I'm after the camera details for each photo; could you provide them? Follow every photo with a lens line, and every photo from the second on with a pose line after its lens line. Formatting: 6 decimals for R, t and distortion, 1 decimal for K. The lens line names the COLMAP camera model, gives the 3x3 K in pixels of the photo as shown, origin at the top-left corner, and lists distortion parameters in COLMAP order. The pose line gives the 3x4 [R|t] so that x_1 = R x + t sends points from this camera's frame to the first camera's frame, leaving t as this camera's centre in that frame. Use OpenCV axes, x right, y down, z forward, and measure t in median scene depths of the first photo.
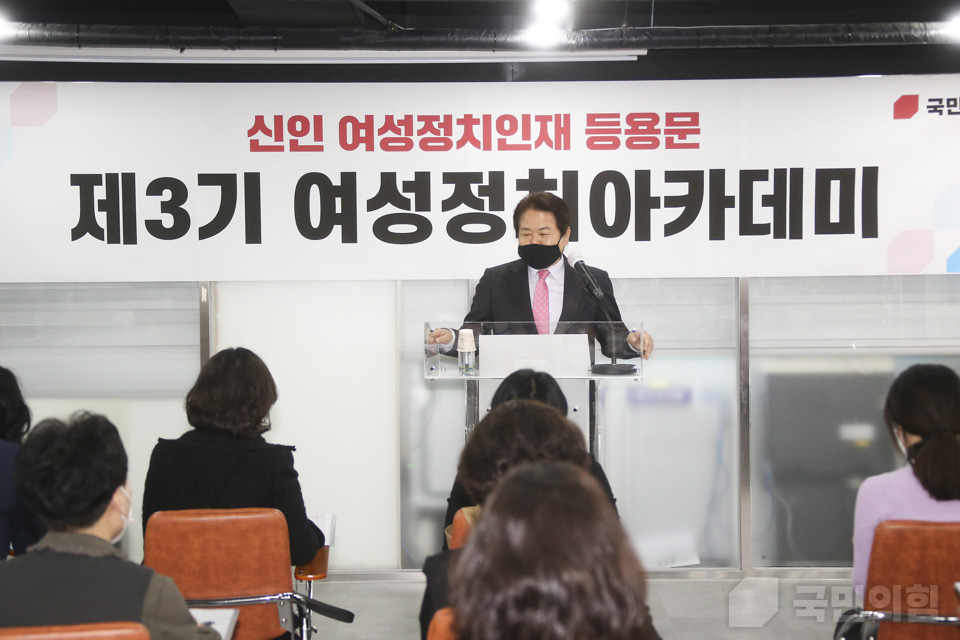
lens RADIAL K [[1915.6, 0, 480.0], [0, 1915.6, 320.0], [0, 0, 1]] dist [0.340482, 0.626106]
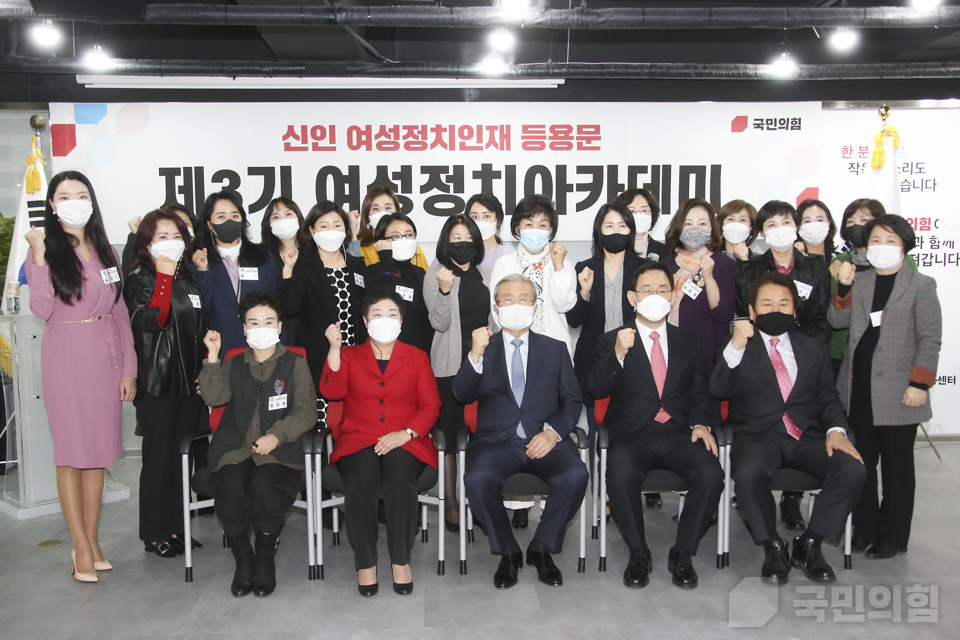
lens RADIAL K [[1068.7, 0, 485.3], [0, 1068.7, 338.8], [0, 0, 1]] dist [-0.026420, 0.187581]
pose [[0.999001, -0.003117, 0.044583, -0.007285], [-0.000089, 0.997424, 0.071731, -0.006226], [-0.044692, -0.071663, 0.996427, 0.204823]]
